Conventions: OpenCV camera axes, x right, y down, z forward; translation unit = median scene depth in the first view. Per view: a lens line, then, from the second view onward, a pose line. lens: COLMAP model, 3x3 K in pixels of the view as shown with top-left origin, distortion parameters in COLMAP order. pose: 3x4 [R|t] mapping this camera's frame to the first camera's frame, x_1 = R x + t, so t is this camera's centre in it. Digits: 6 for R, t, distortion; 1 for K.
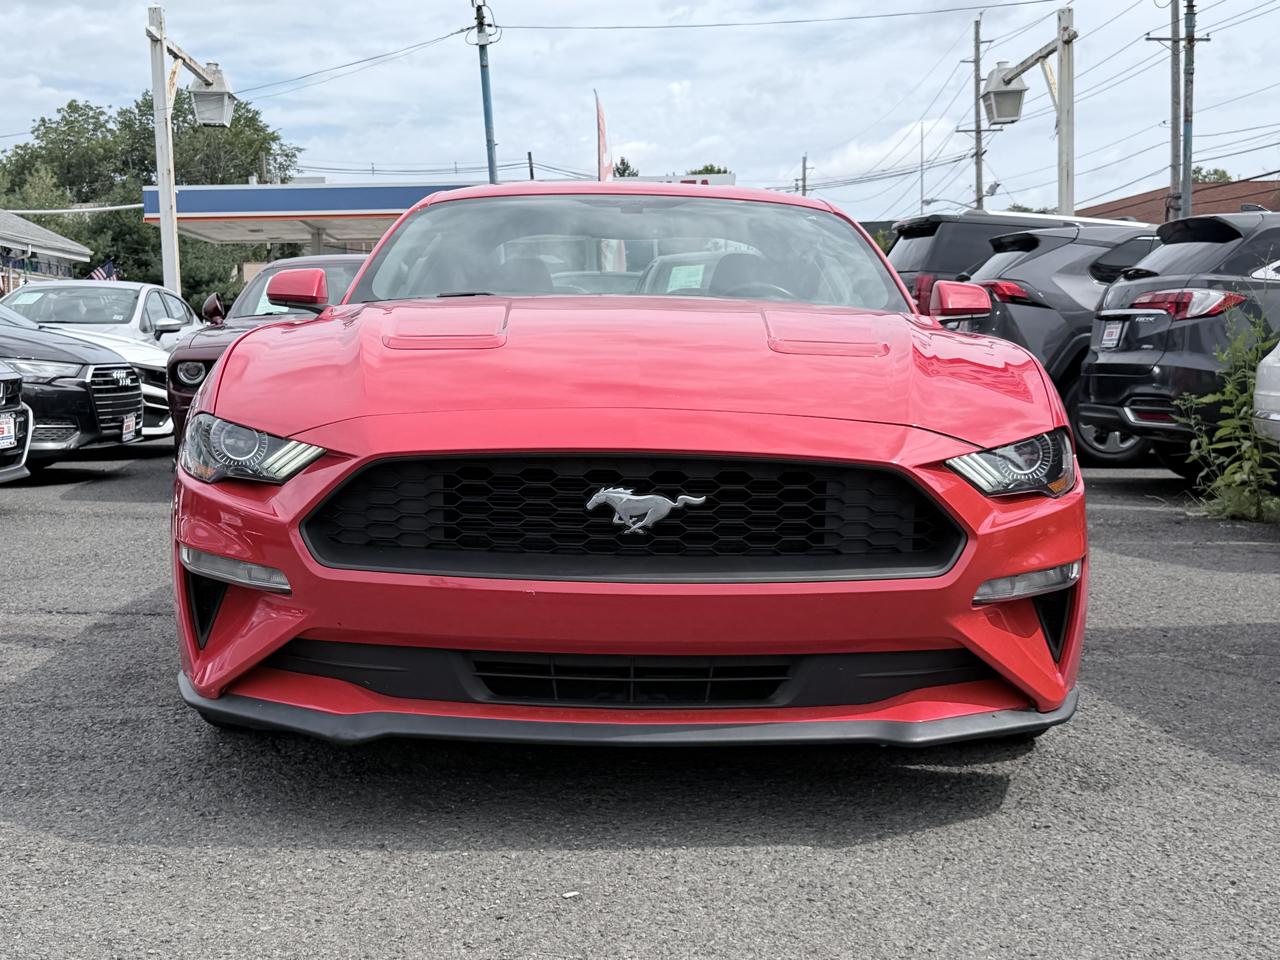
lens RADIAL K [[1643.0, 0, 640.0], [0, 1643.0, 480.0], [0, 0, 1]] dist [0.122802, -0.041324]
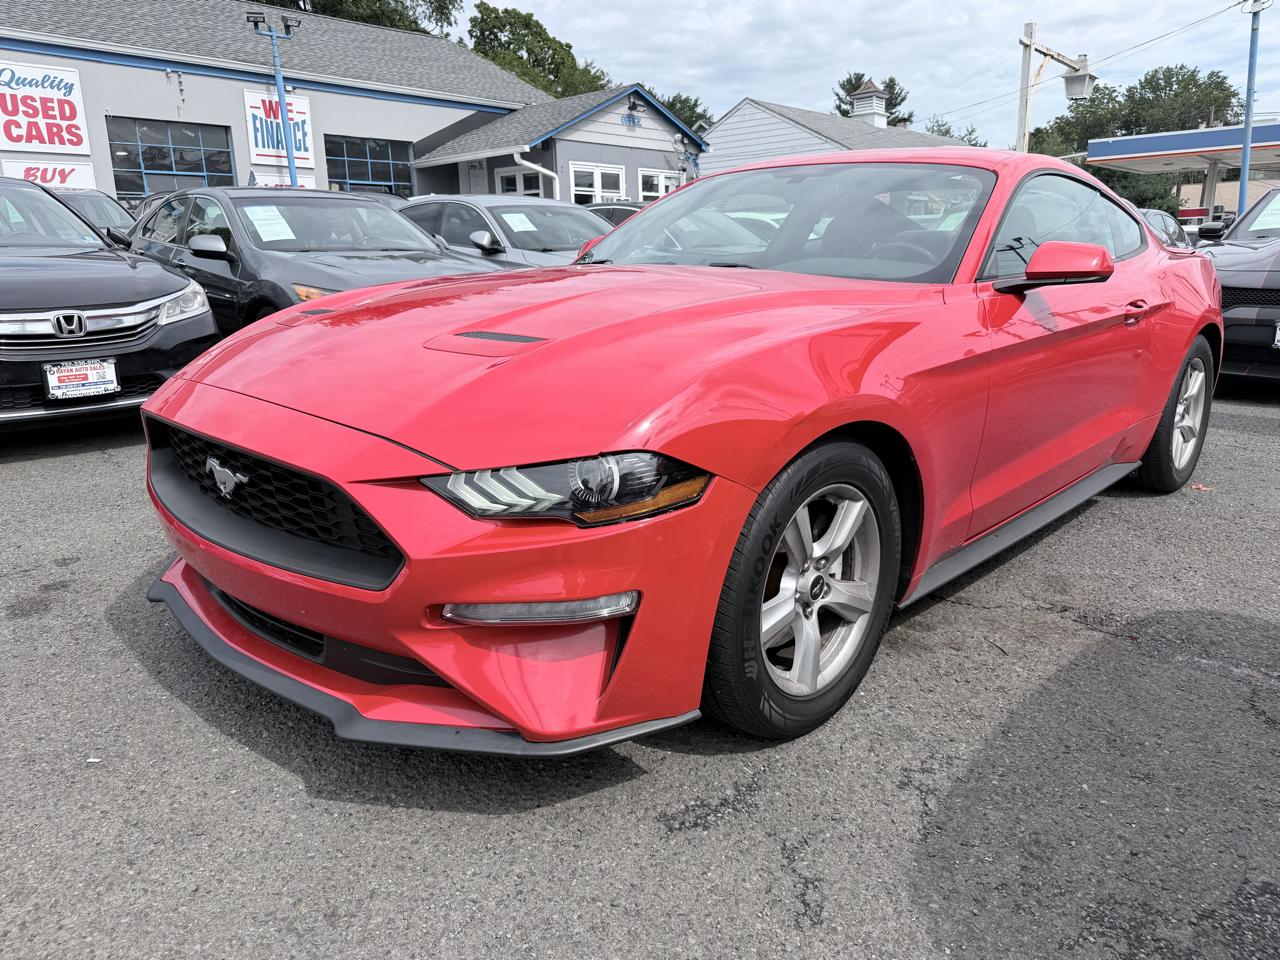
lens RADIAL K [[929.8, 0, 640.0], [0, 929.8, 480.0], [0, 0, 1]] dist [0.004183, 0.000865]
pose [[0.718672, 0.171462, -0.673878, 0.192021], [-0.053478, 0.979880, 0.192289, -0.036220], [0.693290, -0.102155, 0.713382, 0.204757]]
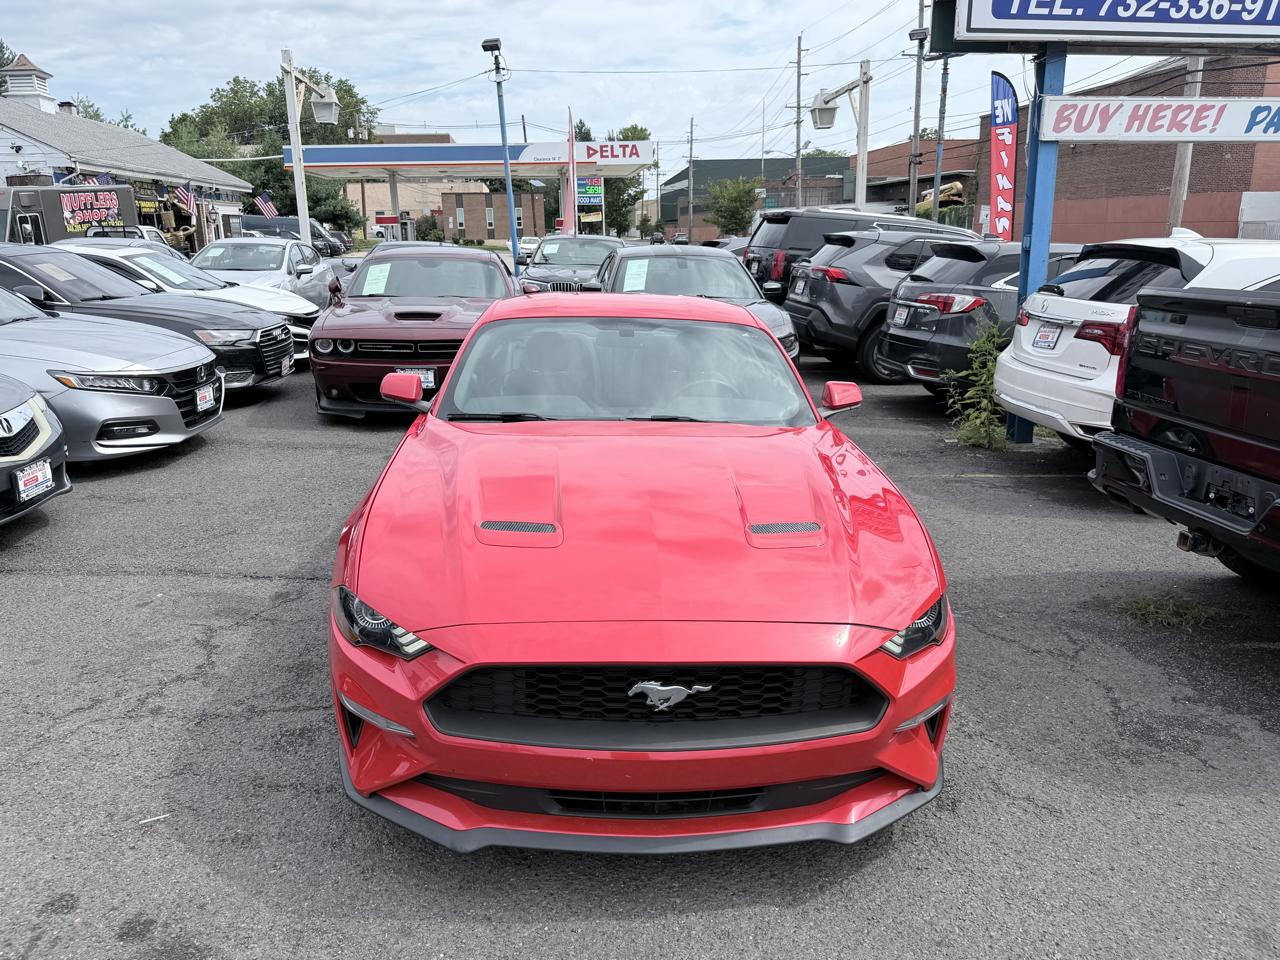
lens RADIAL K [[953.4, 0, 640.0], [0, 953.4, 480.0], [0, 0, 1]] dist [0.119428, -0.227358]
pose [[0.998699, -0.003166, 0.050904, -0.018111], [-0.005564, 0.985352, 0.170444, -0.086900], [-0.050698, -0.170505, 0.984052, 0.061637]]
